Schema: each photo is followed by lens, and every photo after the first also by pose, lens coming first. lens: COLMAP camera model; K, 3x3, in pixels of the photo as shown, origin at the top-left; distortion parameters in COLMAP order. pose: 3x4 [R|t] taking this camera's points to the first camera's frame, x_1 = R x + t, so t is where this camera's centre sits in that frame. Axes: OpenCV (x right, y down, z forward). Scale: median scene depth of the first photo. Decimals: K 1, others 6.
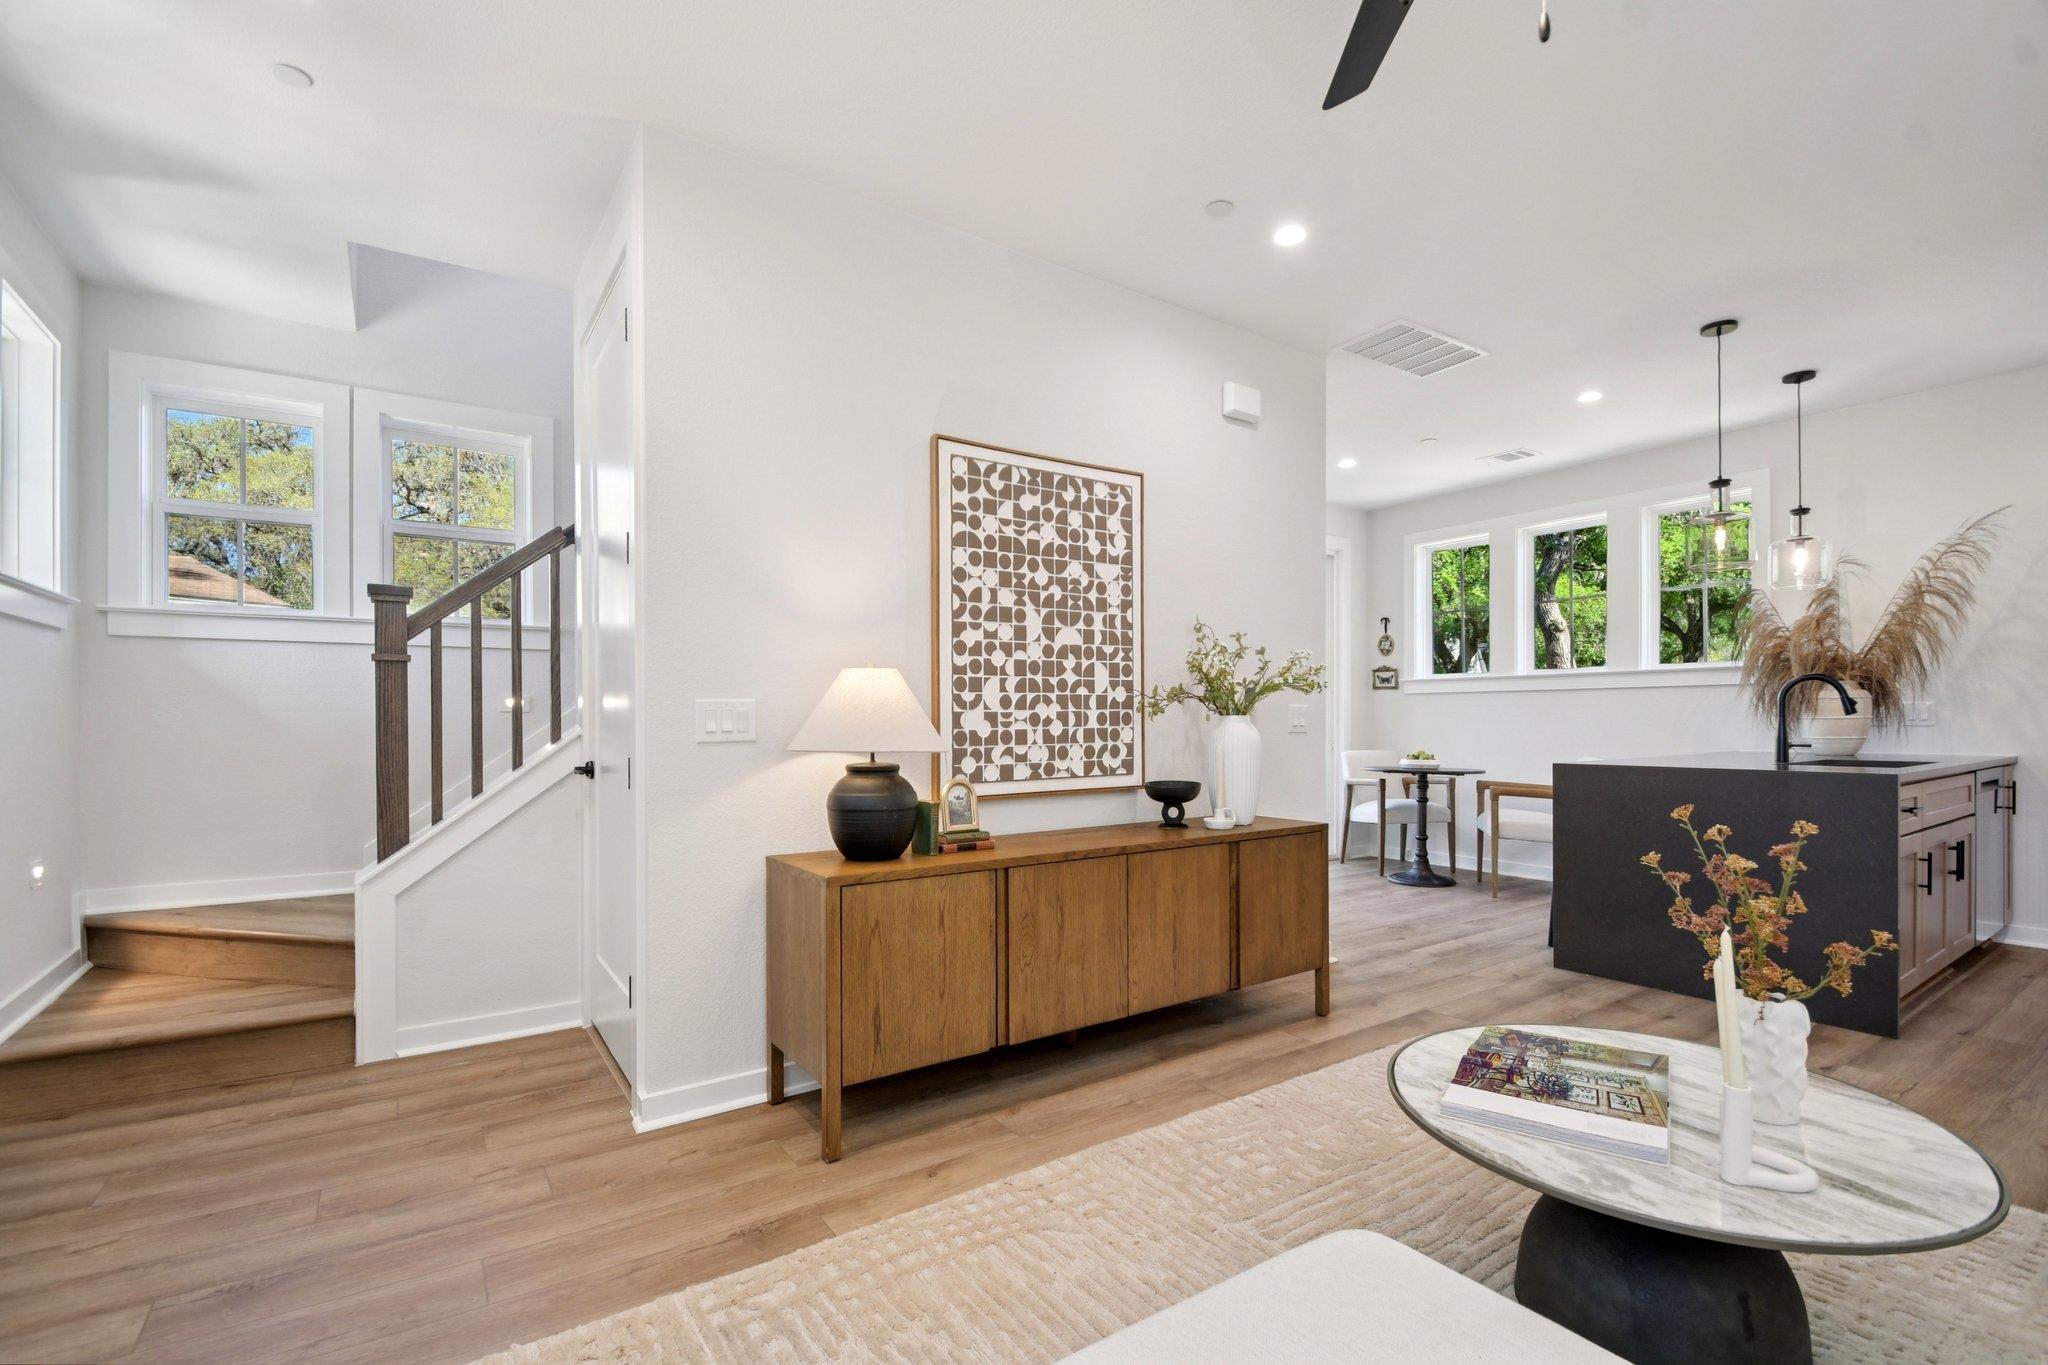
lens RADIAL K [[911.2, 0, 1020.0], [0, 911.2, 723.7], [0, 0, 1]] dist [-0.003262, -0.002483]
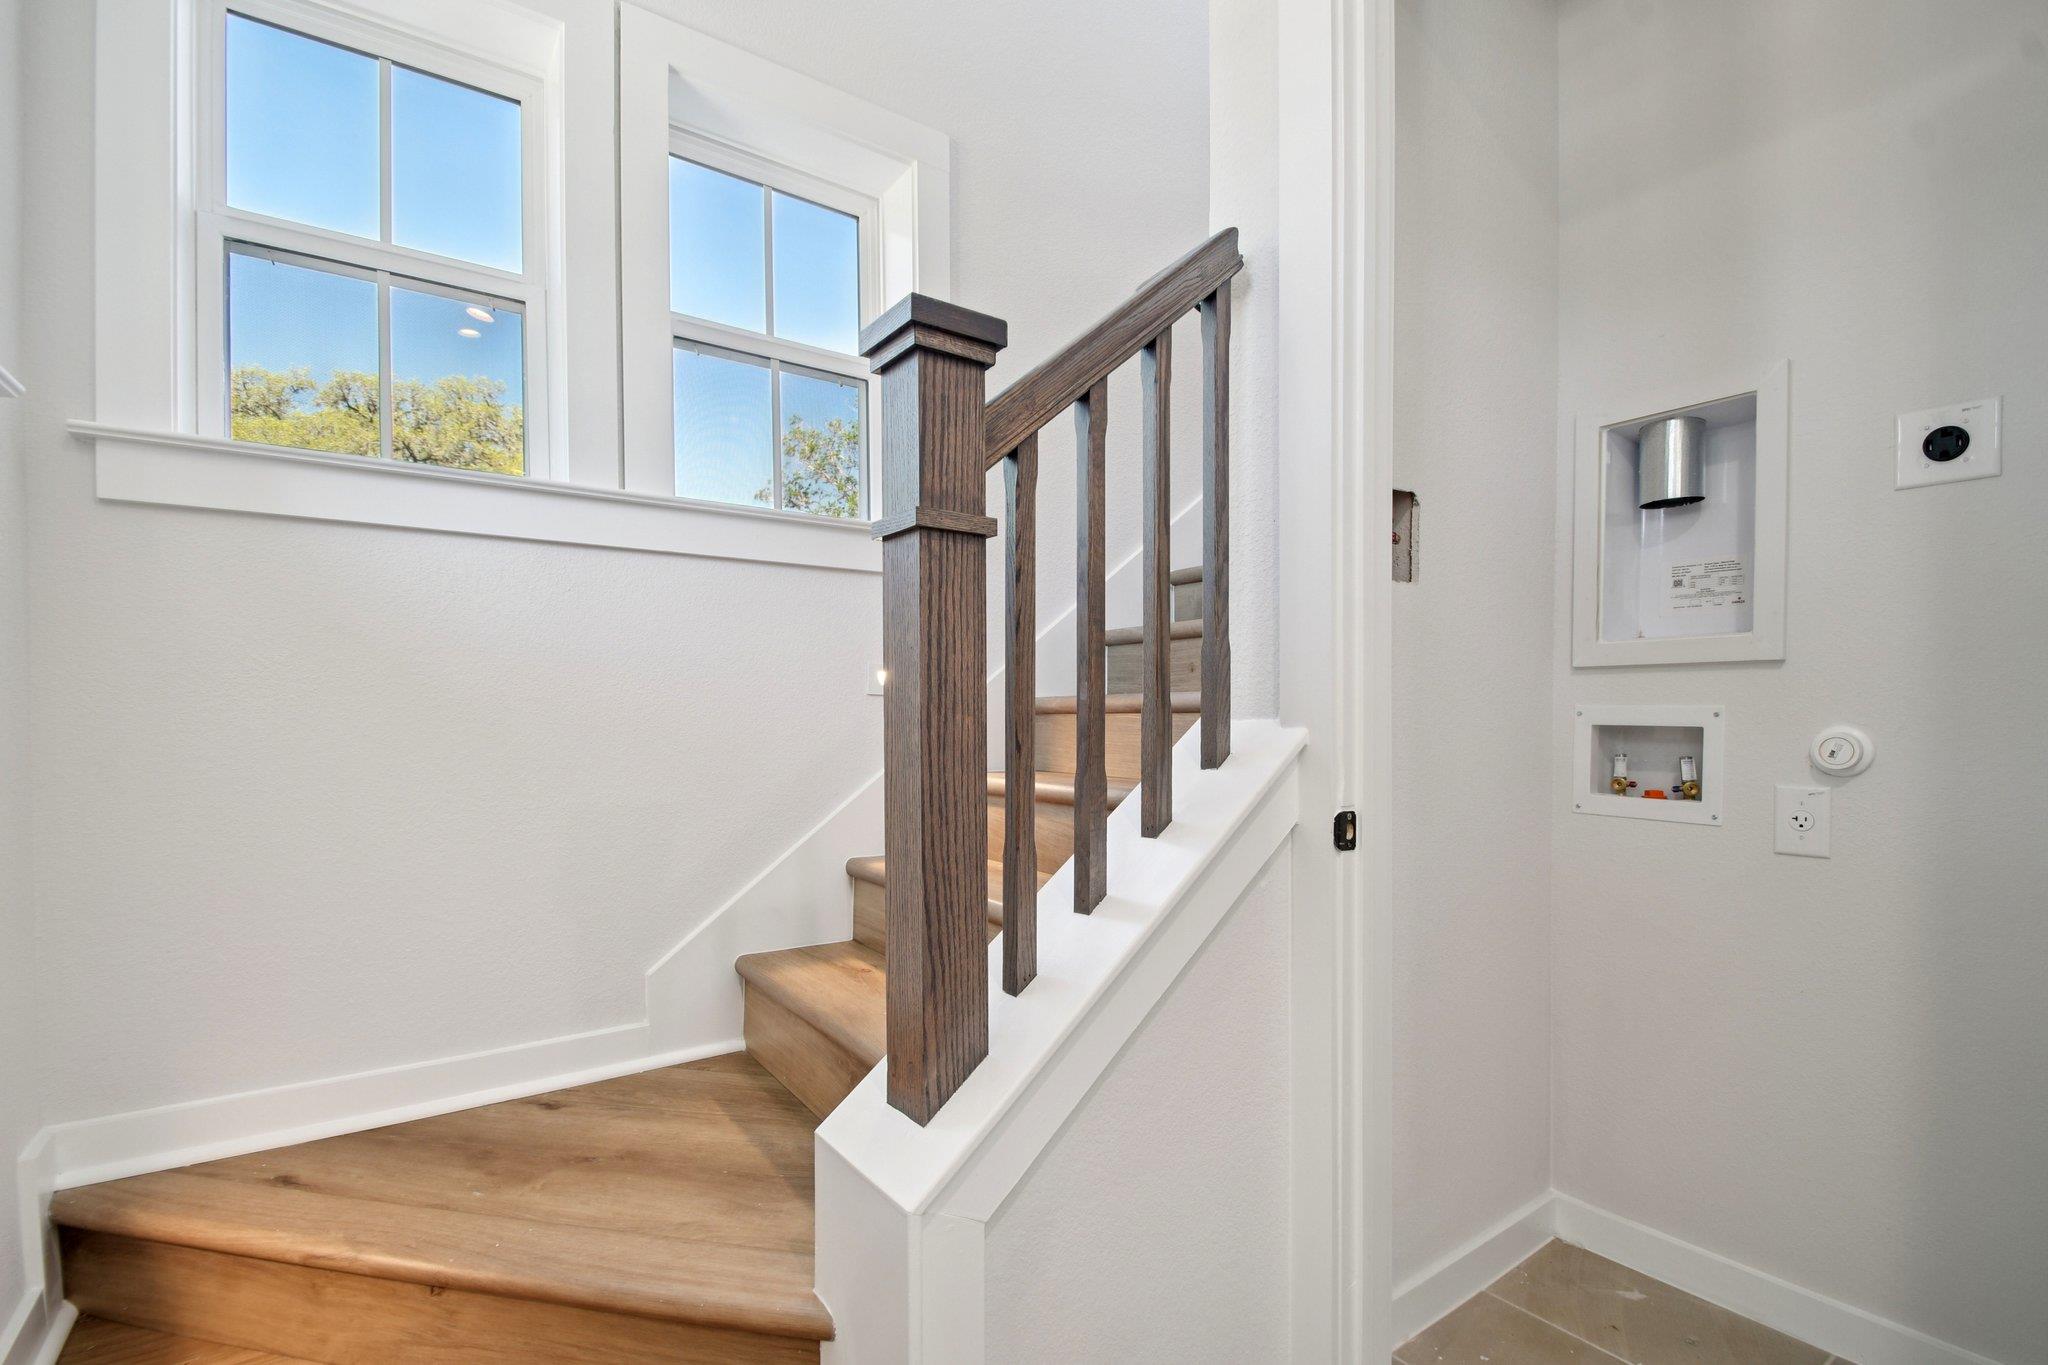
lens RADIAL K [[911.2, 0, 1018.2], [0, 911.2, 735.6], [0, 0, 1]] dist [-0.003262, -0.002483]
pose [[0.999895, -0.000748, 0.014472, -0.608948], [0.000505, 0.999859, 0.016771, 0.001621], [-0.014483, -0.016762, 0.999755, 0.595215]]
